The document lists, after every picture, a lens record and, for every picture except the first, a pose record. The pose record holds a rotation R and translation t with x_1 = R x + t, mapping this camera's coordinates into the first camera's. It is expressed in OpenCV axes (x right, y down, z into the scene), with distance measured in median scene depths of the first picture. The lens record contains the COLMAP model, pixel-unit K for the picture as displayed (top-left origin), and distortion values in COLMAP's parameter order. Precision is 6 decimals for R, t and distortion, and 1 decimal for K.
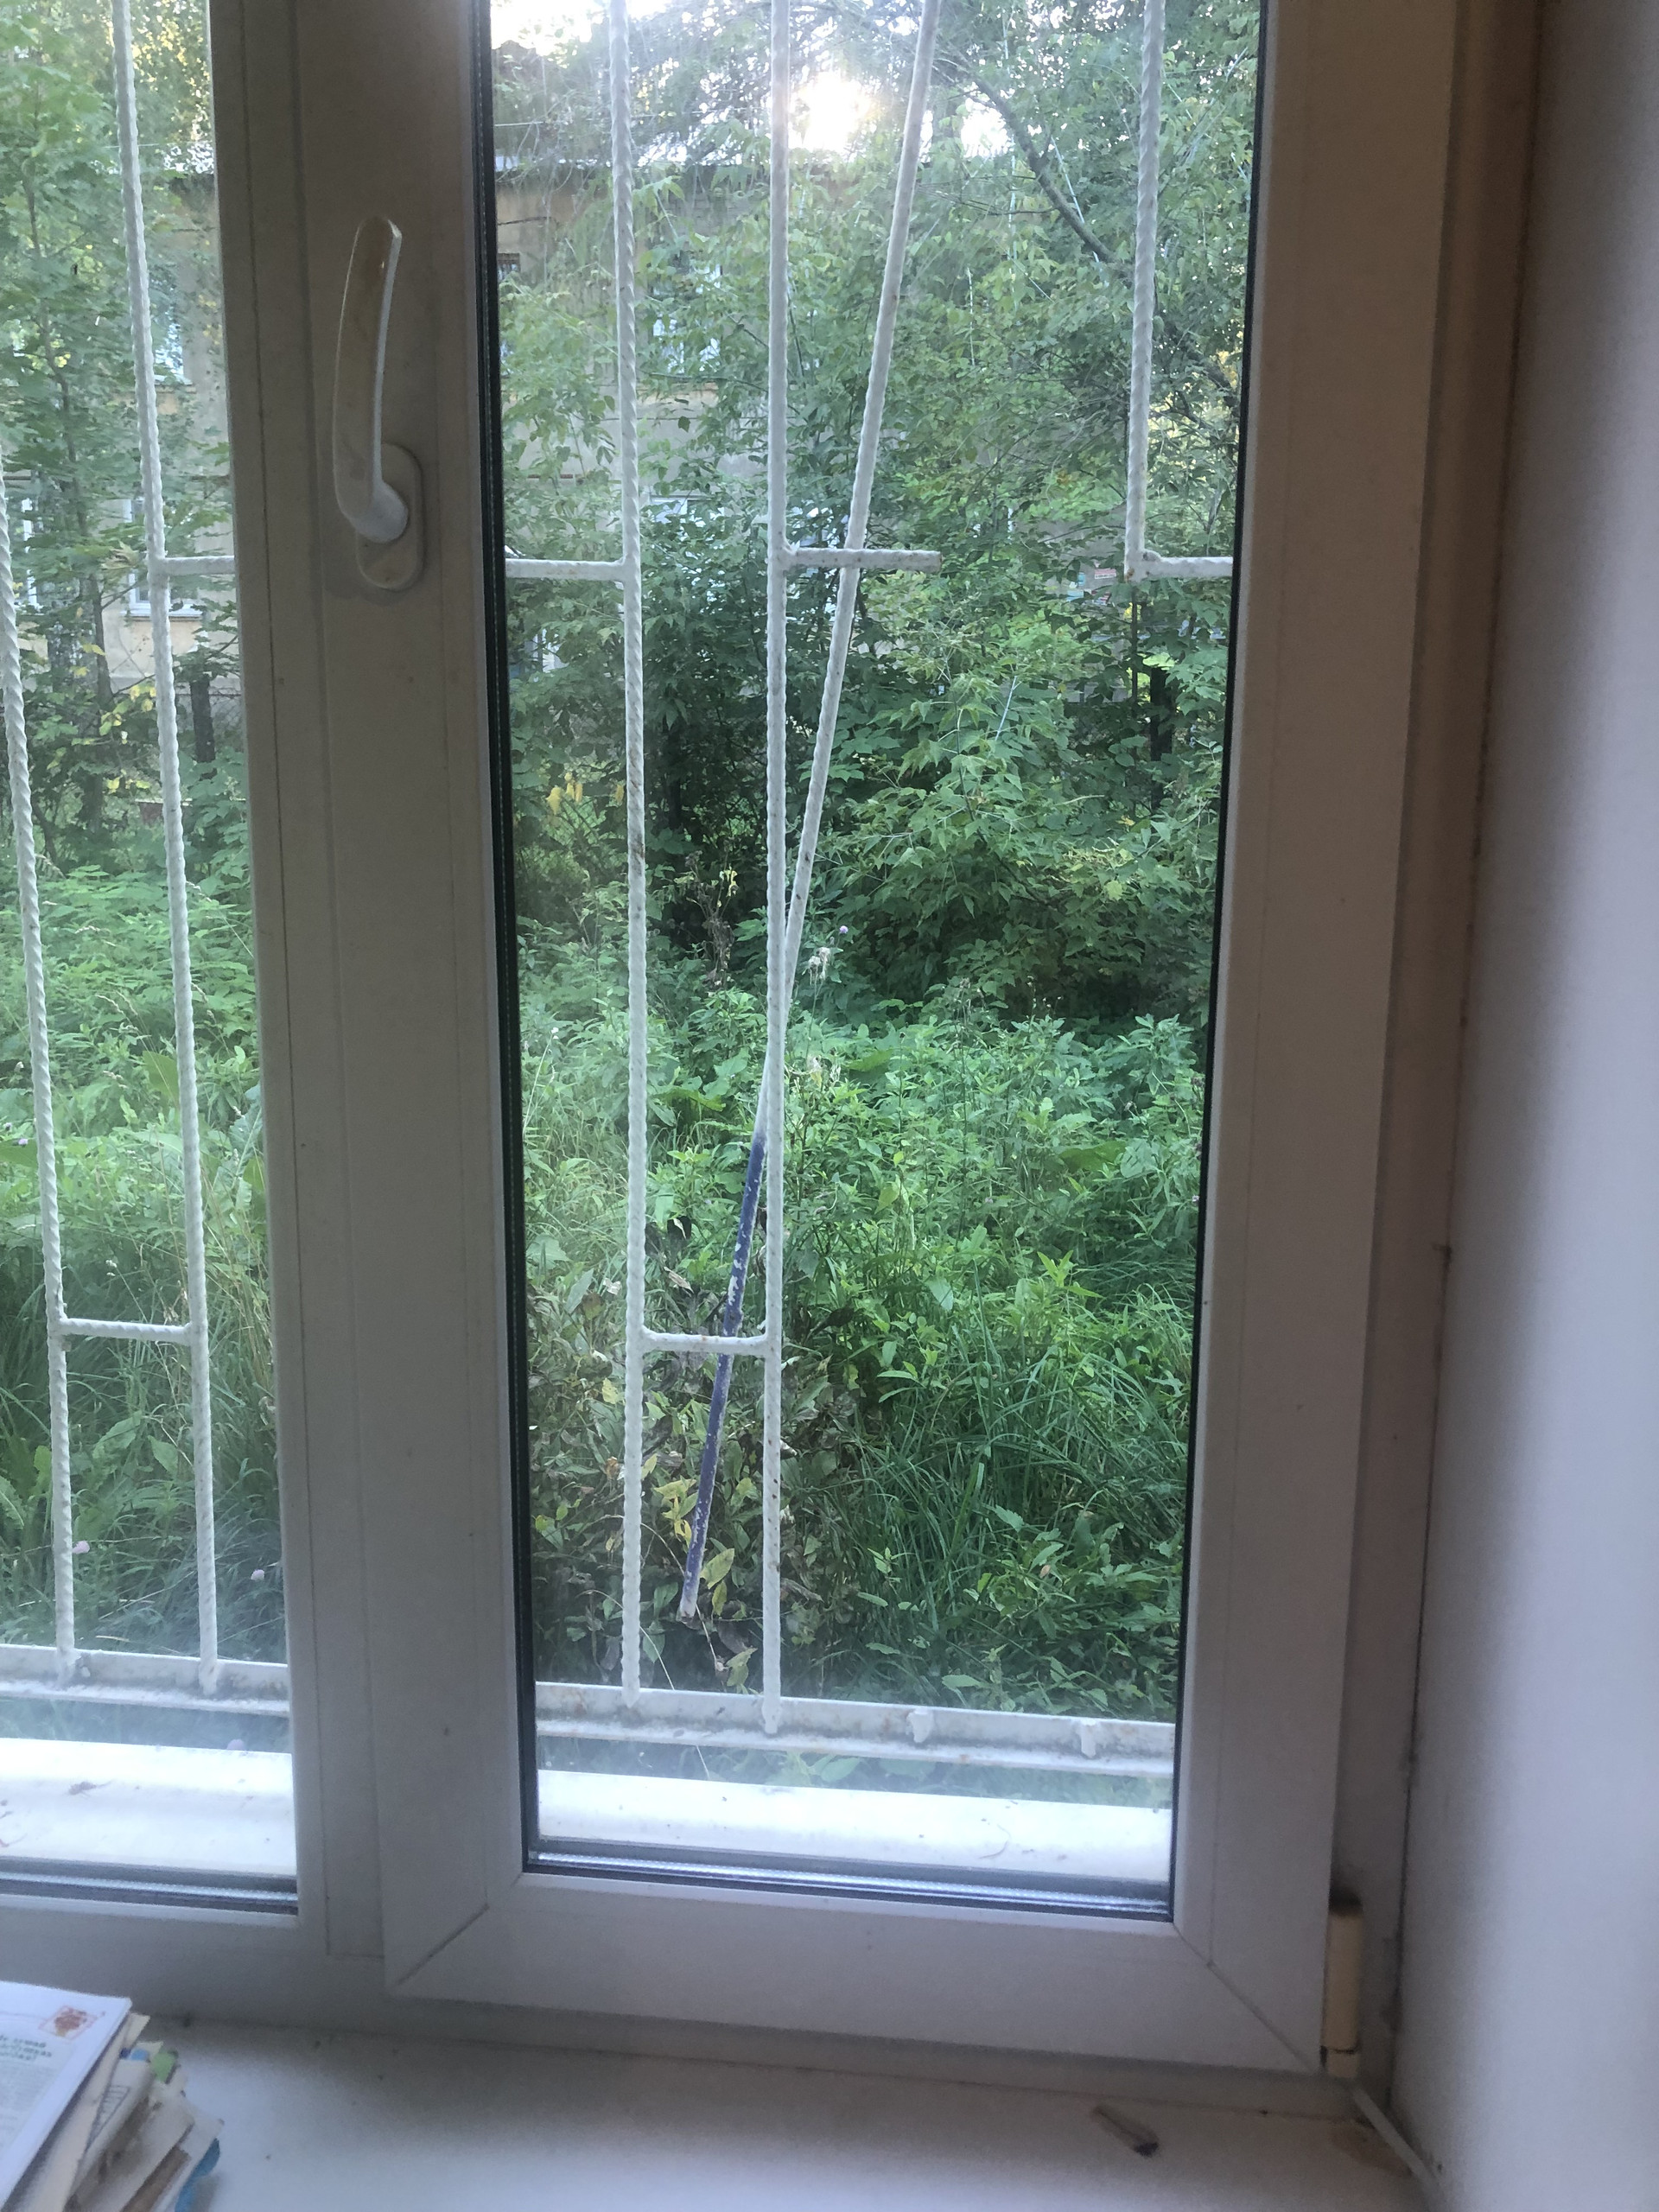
lens RADIAL K [[1812.5, 0, 824.6], [0, 1812.5, 1099.3], [0, 0, 1]] dist [0.036518, -0.050444]
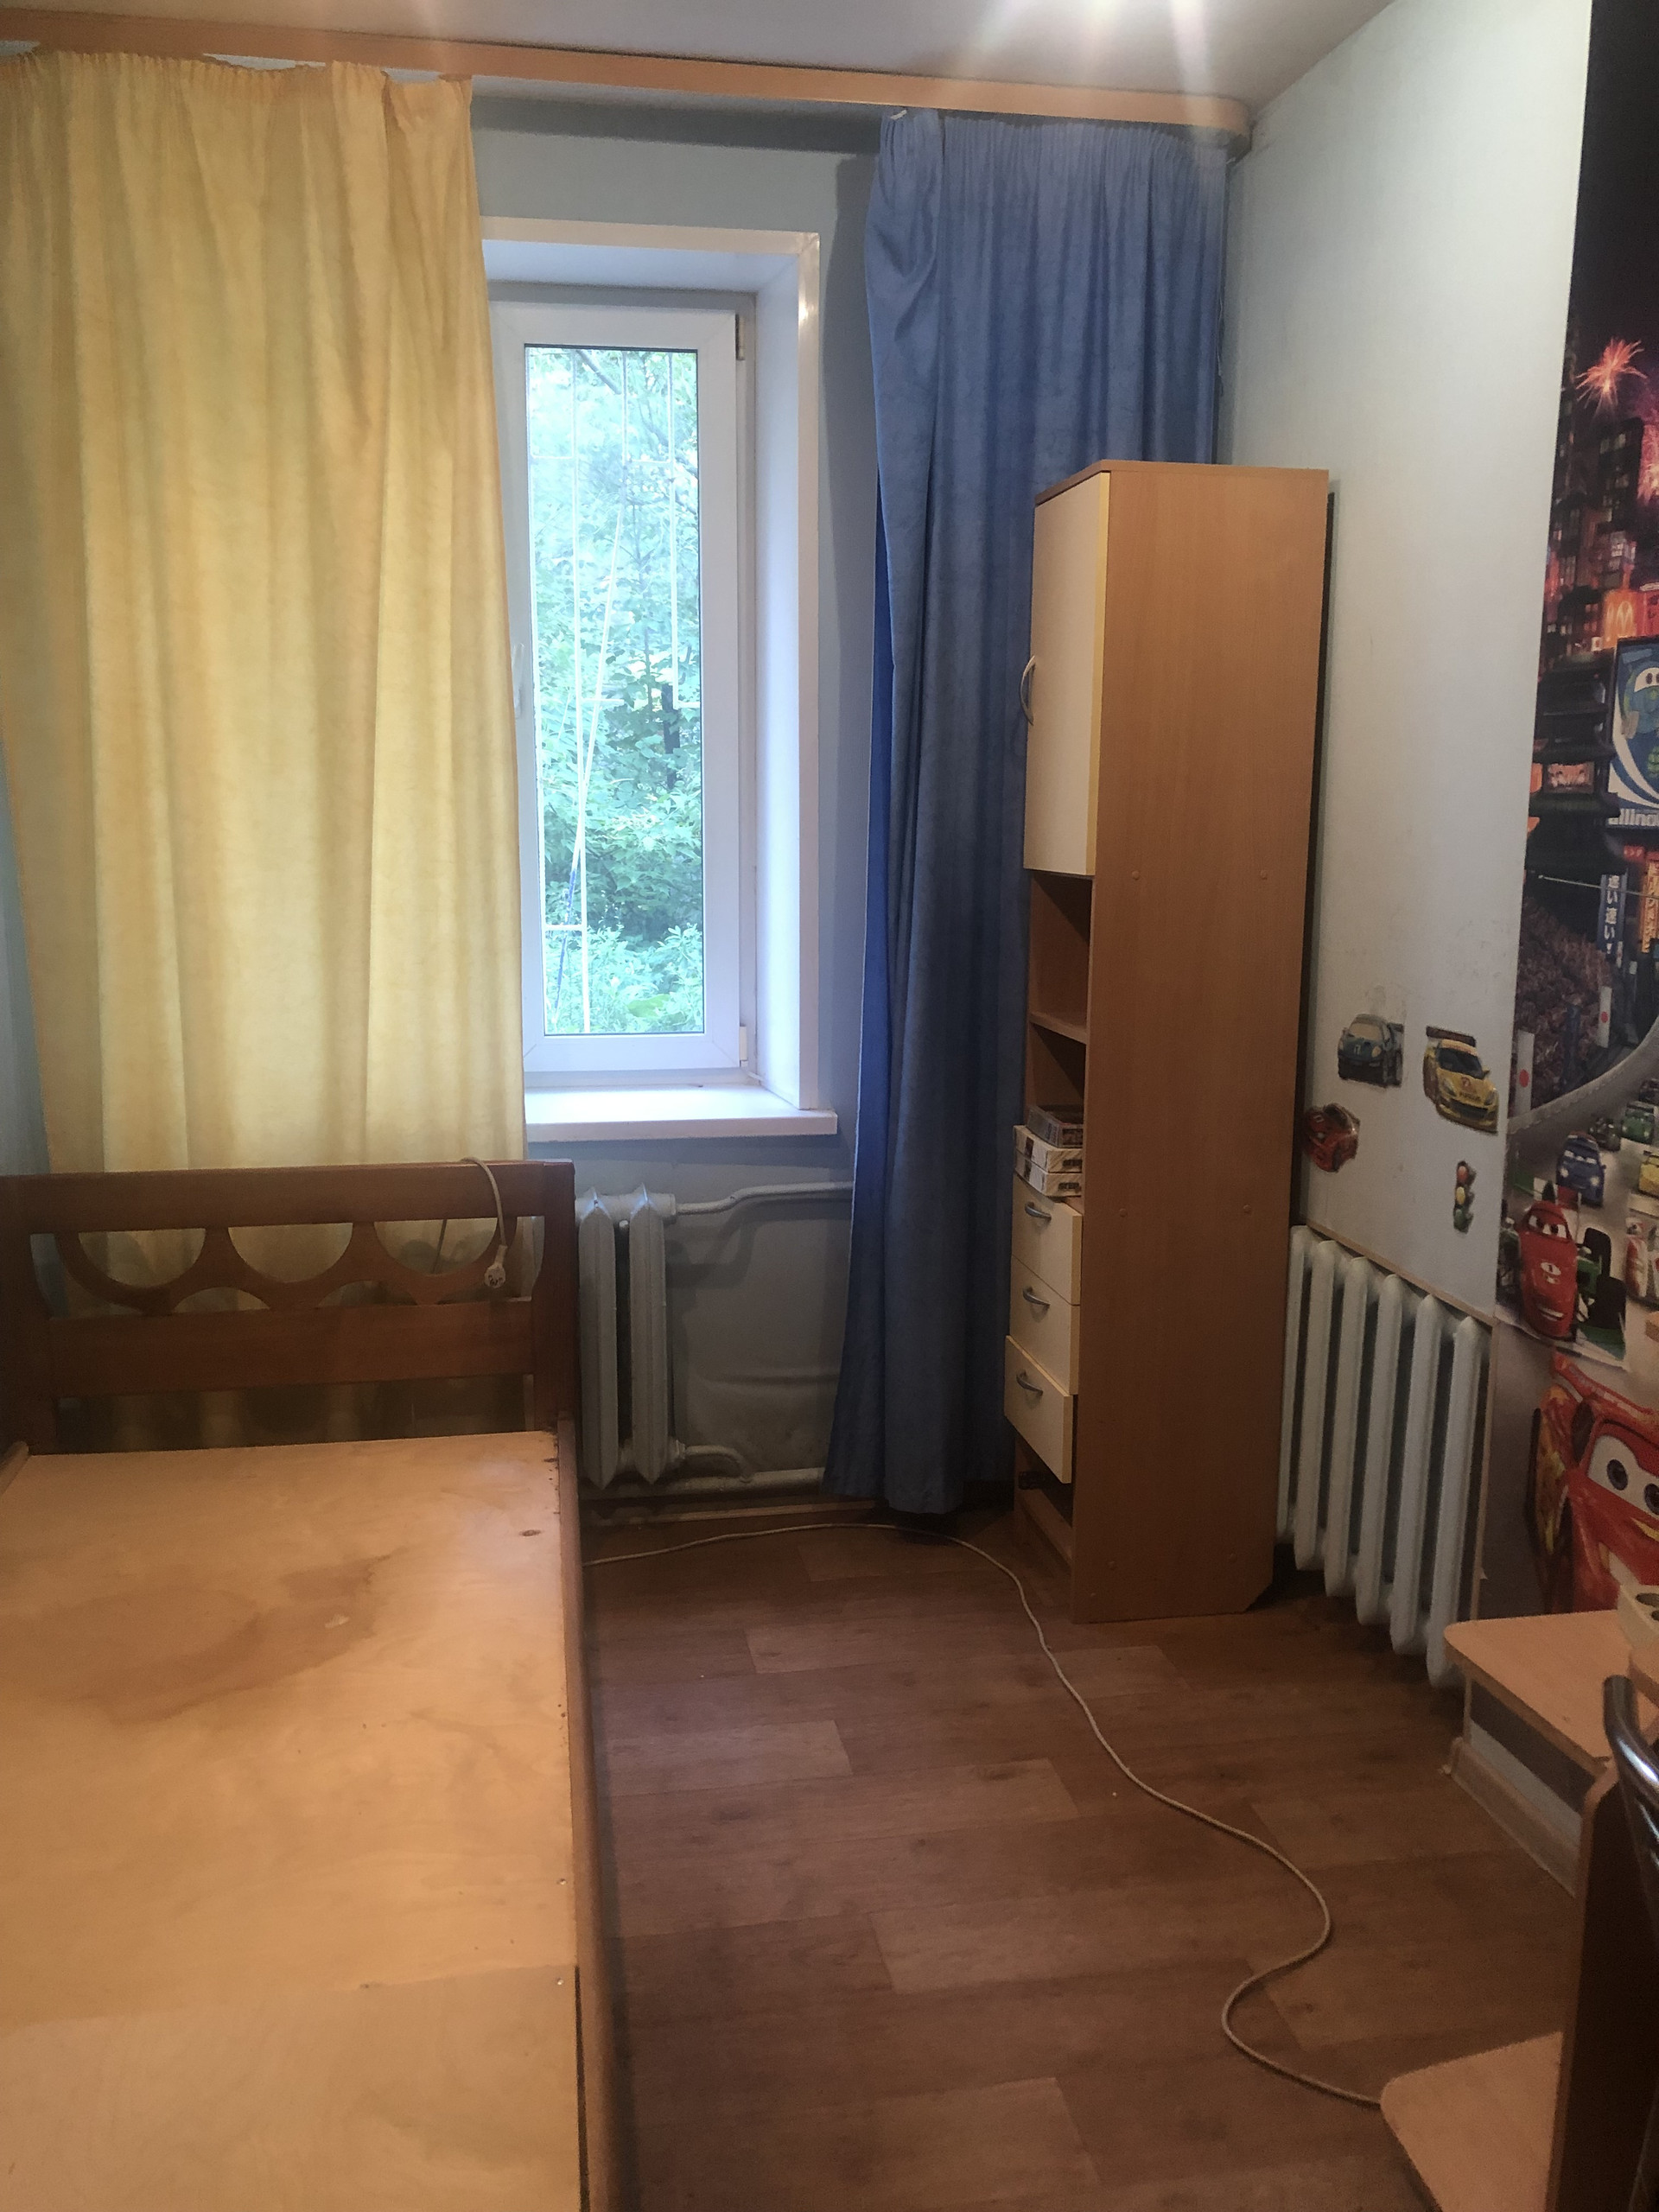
lens RADIAL K [[1812.5, 0, 829.2], [0, 1812.5, 1112.6], [0, 0, 1]] dist [0.036518, -0.050444]
pose [[0.963169, -0.052475, 0.263729, -0.083370], [0.049793, 0.998617, 0.016848, 0.072627], [-0.264248, -0.003096, 0.964450, -0.381676]]
